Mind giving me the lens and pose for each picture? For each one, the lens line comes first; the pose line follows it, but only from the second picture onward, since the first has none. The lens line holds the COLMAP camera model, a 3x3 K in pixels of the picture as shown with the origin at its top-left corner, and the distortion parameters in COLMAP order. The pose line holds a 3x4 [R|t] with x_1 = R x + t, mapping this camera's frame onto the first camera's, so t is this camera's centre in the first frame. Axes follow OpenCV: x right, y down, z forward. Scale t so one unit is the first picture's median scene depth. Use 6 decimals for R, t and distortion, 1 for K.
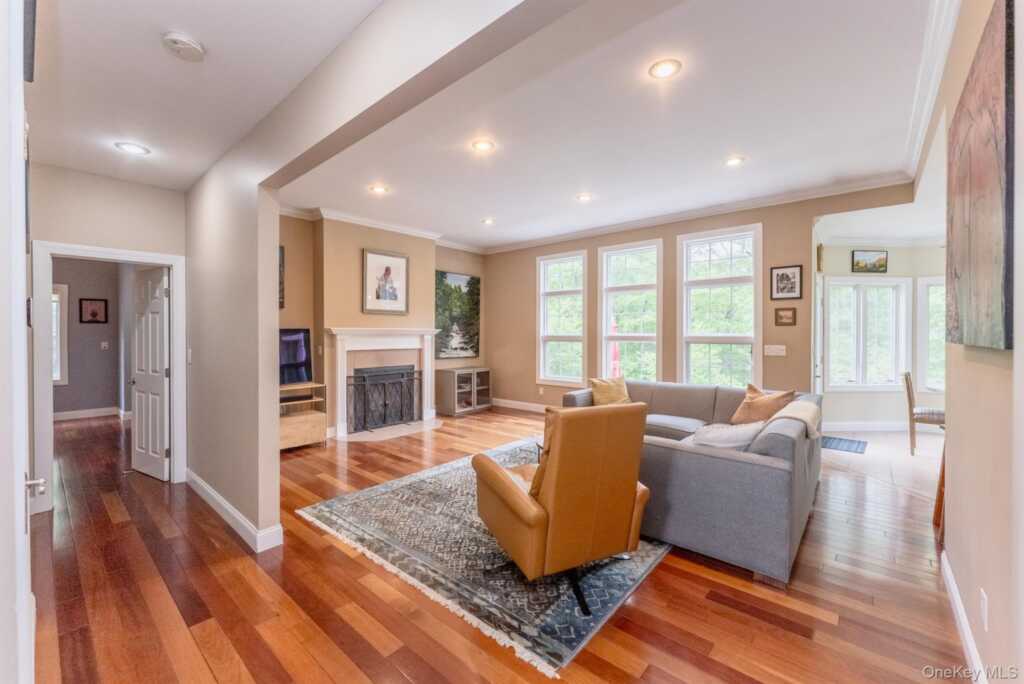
lens RADIAL K [[414.1, 0, 506.2], [0, 414.1, 338.8], [0, 0, 1]] dist [0.001099, -0.000060]
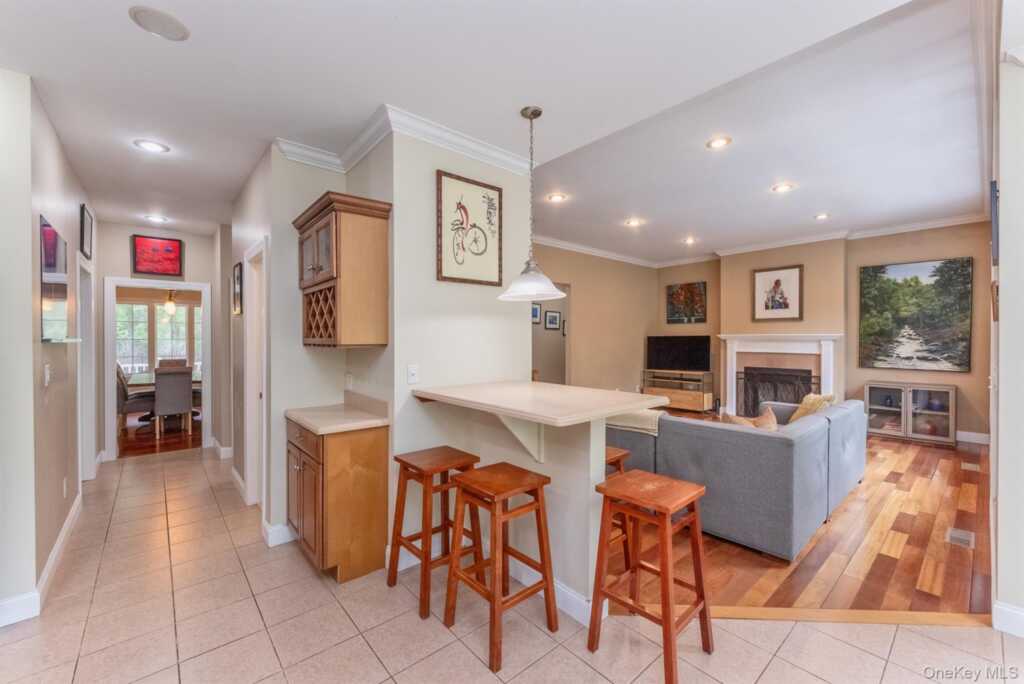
lens RADIAL K [[414.1, 0, 511.8], [0, 414.1, 338.8], [0, 0, 1]] dist [0.001099, -0.000060]
pose [[-0.131481, 0.005068, -0.991306, 0.841061], [-0.008641, 0.999943, 0.006259, -0.012282], [0.991281, 0.009388, -0.131429, 0.390143]]
